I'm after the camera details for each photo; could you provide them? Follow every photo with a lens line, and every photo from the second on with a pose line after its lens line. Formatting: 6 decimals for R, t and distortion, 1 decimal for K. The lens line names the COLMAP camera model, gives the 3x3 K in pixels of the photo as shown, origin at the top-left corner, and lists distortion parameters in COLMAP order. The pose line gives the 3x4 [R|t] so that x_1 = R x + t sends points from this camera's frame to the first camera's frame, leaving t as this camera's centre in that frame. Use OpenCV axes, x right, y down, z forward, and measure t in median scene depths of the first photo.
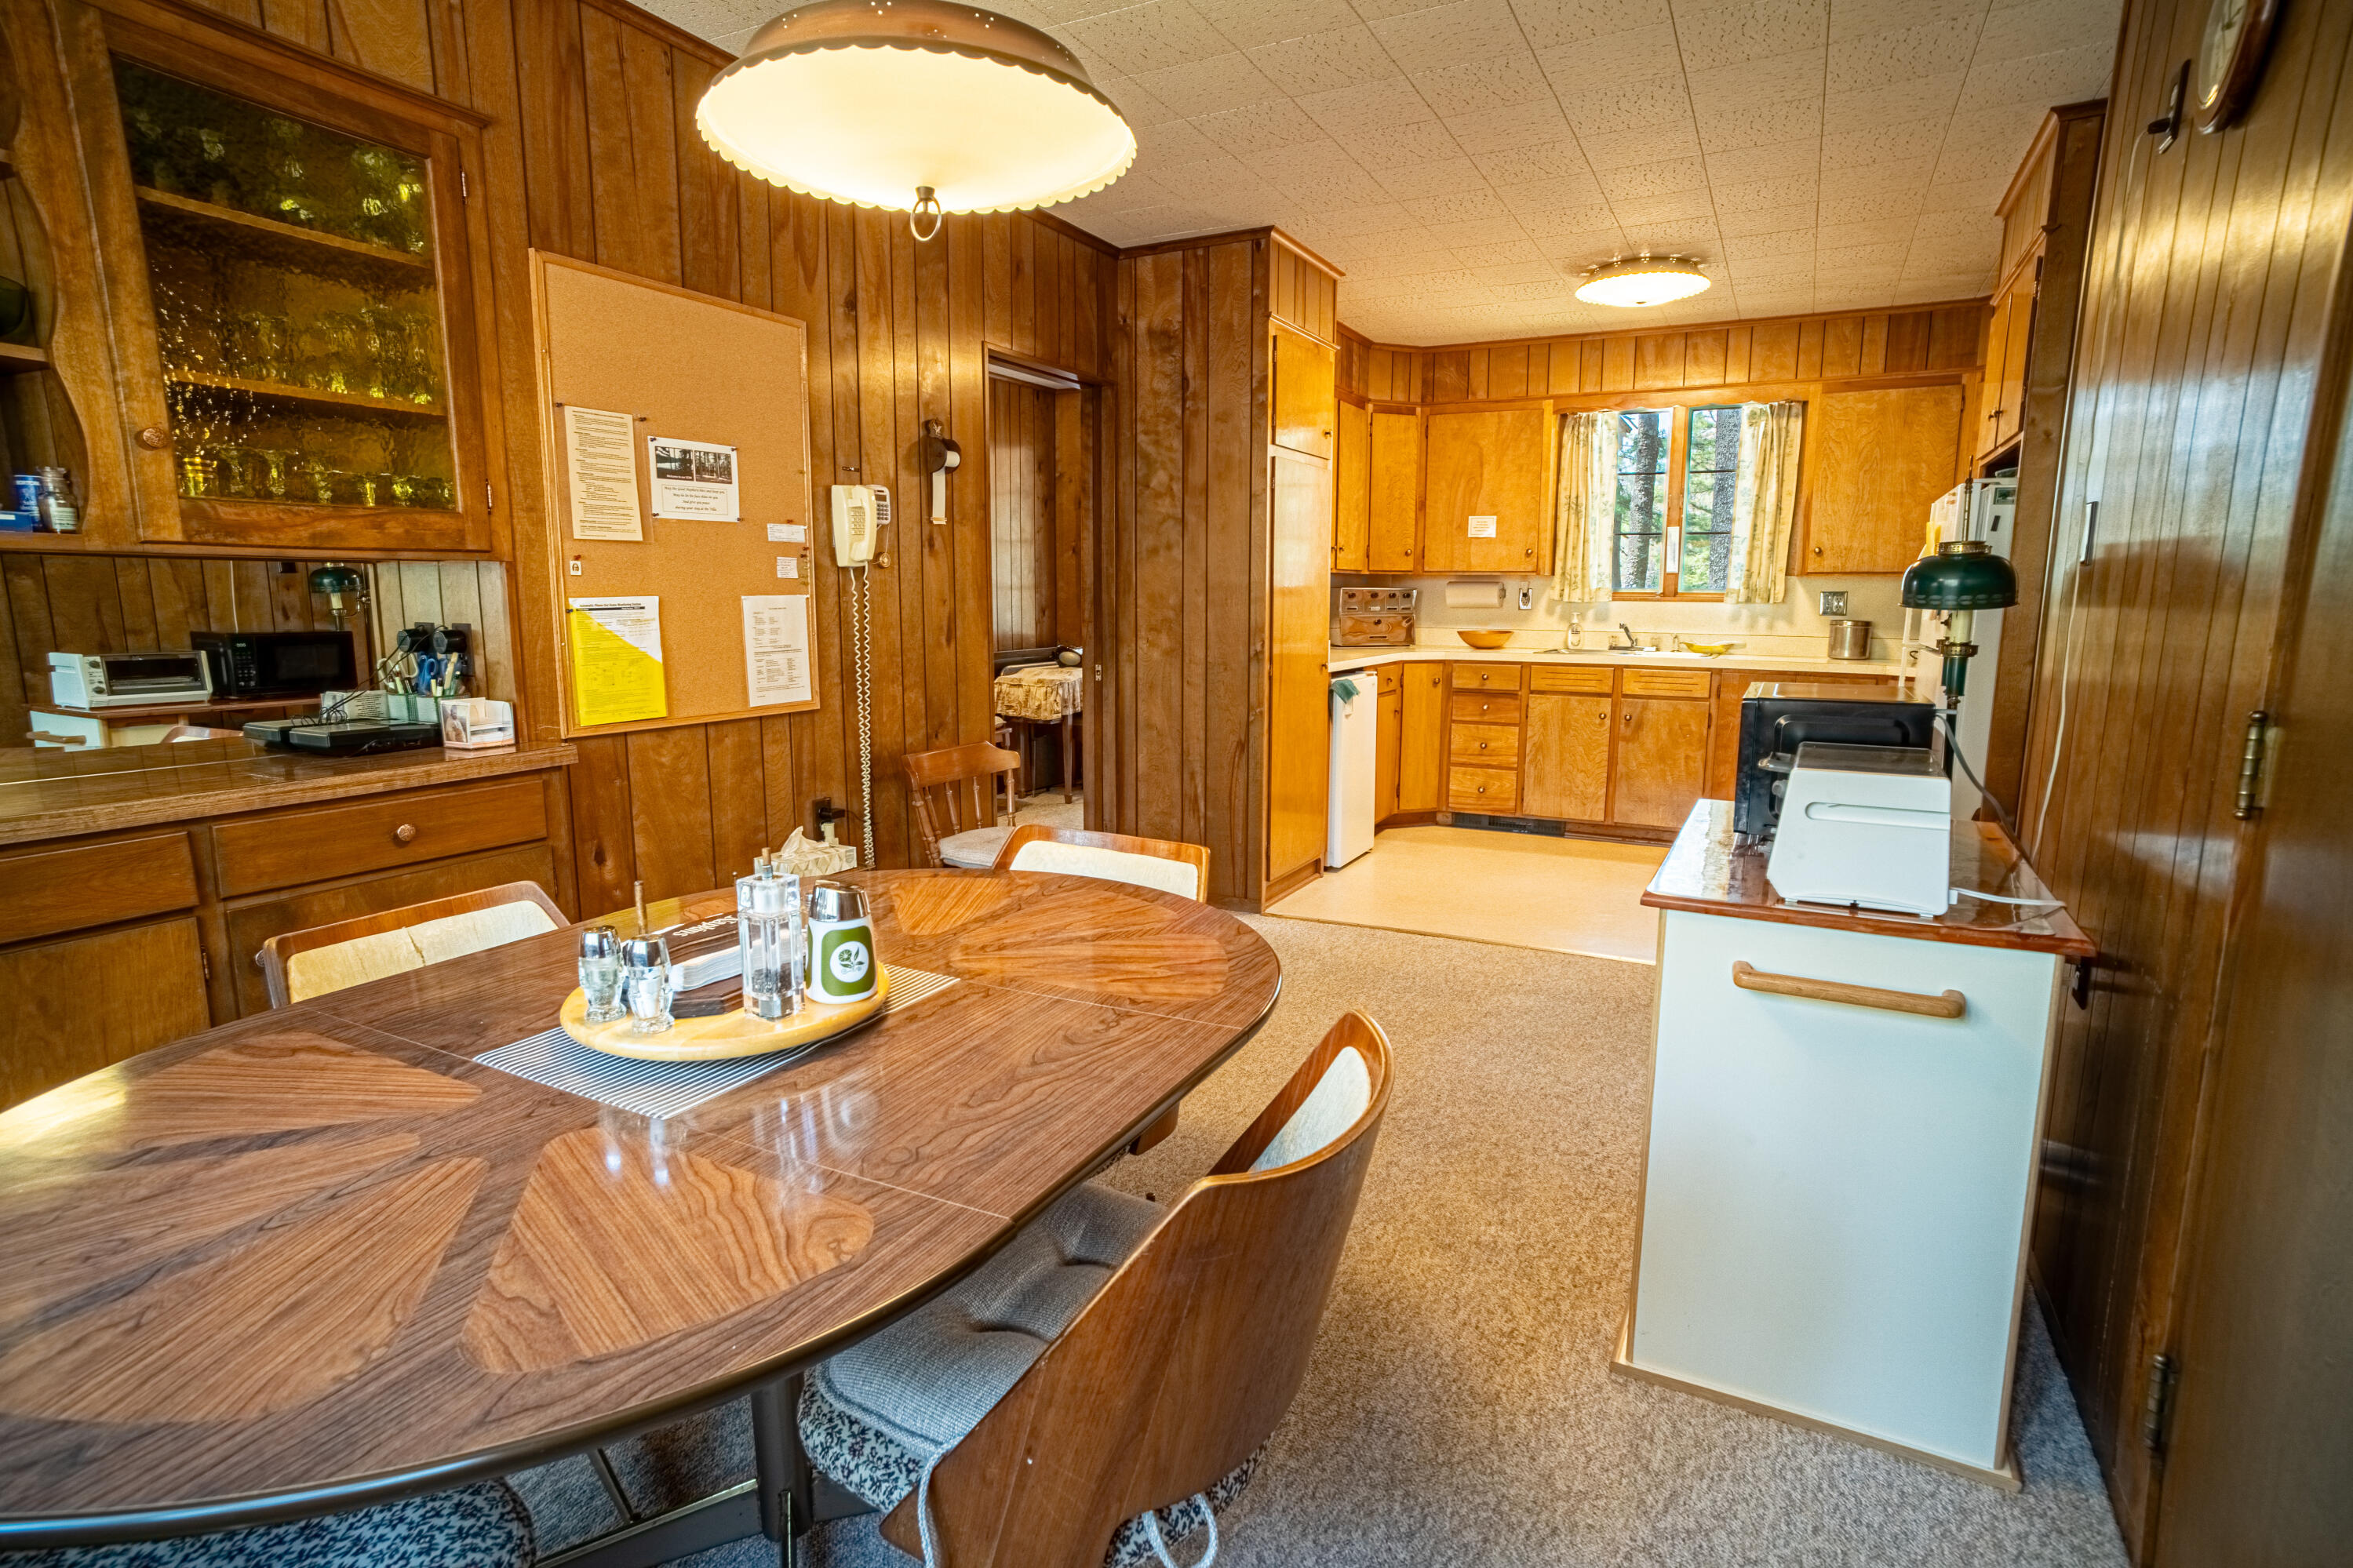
lens RADIAL K [[1215.2, 0, 1183.1], [0, 1215.2, 776.6], [0, 0, 1]] dist [-0.039574, 0.000891]
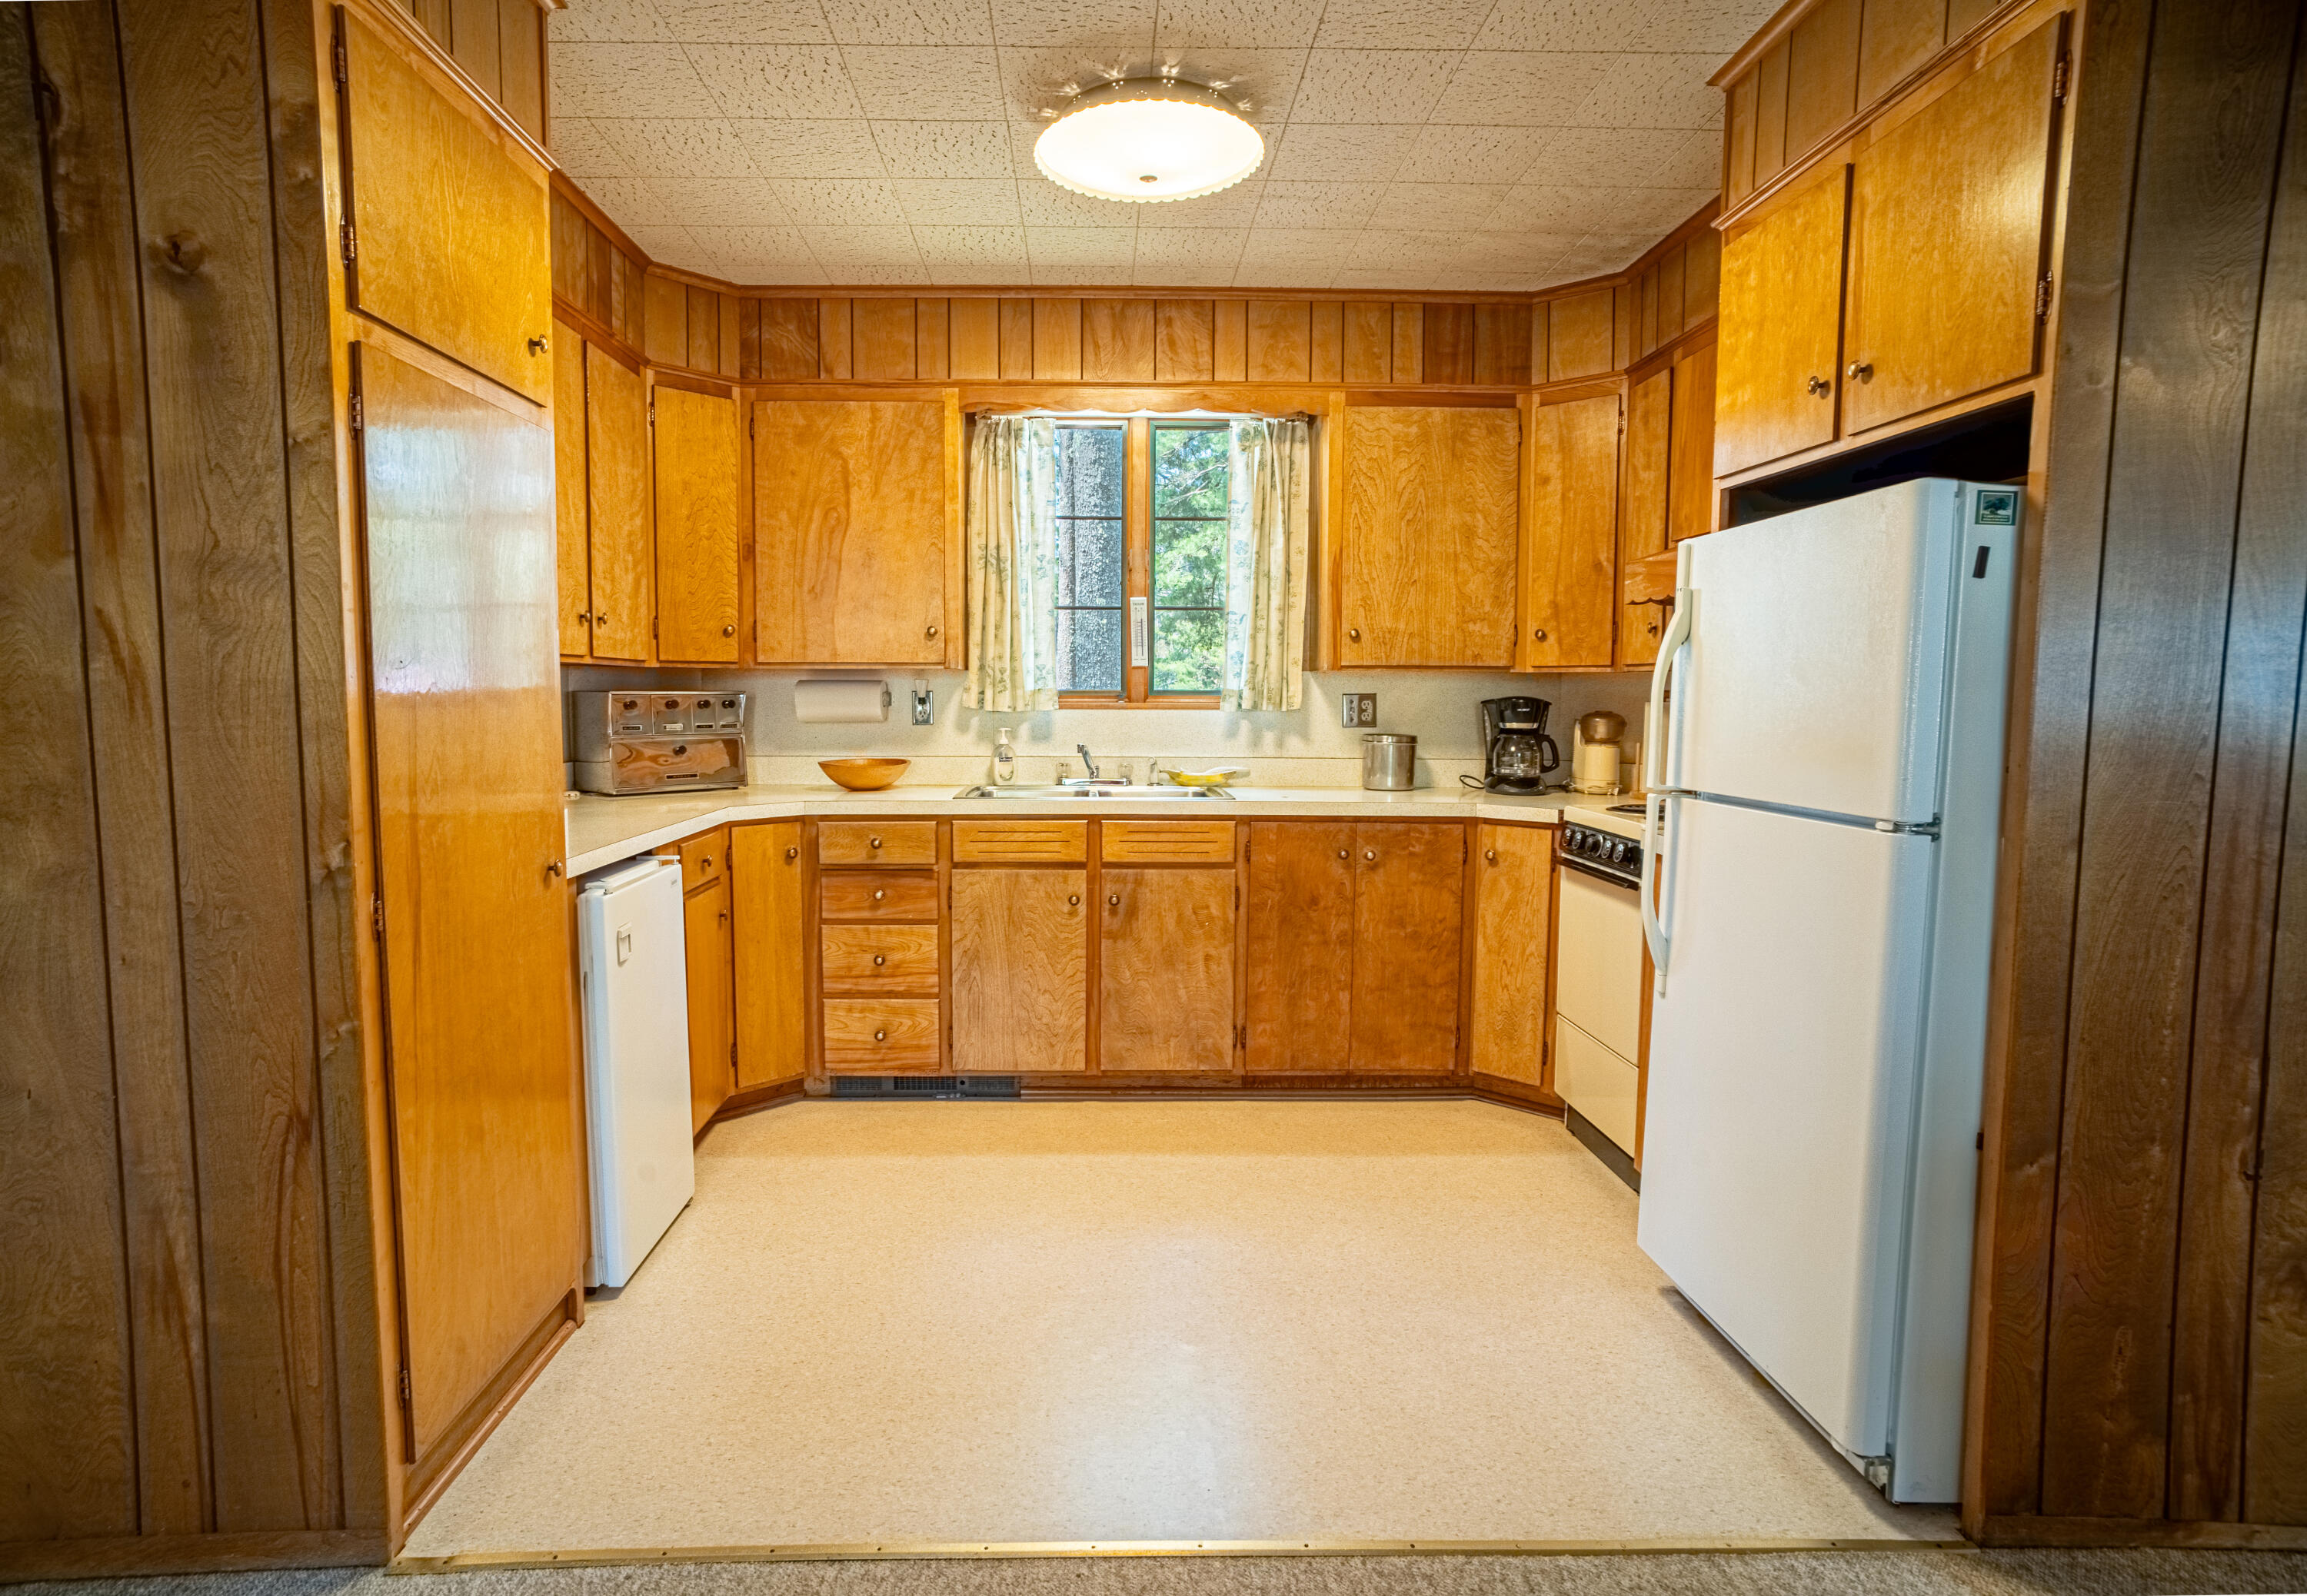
lens RADIAL K [[1296.1, 0, 1141.7], [0, 1296.1, 797.5], [0, 0, 1]] dist [-0.049737, 0.005174]
pose [[0.880351, -0.038135, 0.472786, 0.069845], [0.070981, 0.996131, -0.051823, -0.063322], [-0.468981, 0.079181, 0.879652, 0.398024]]
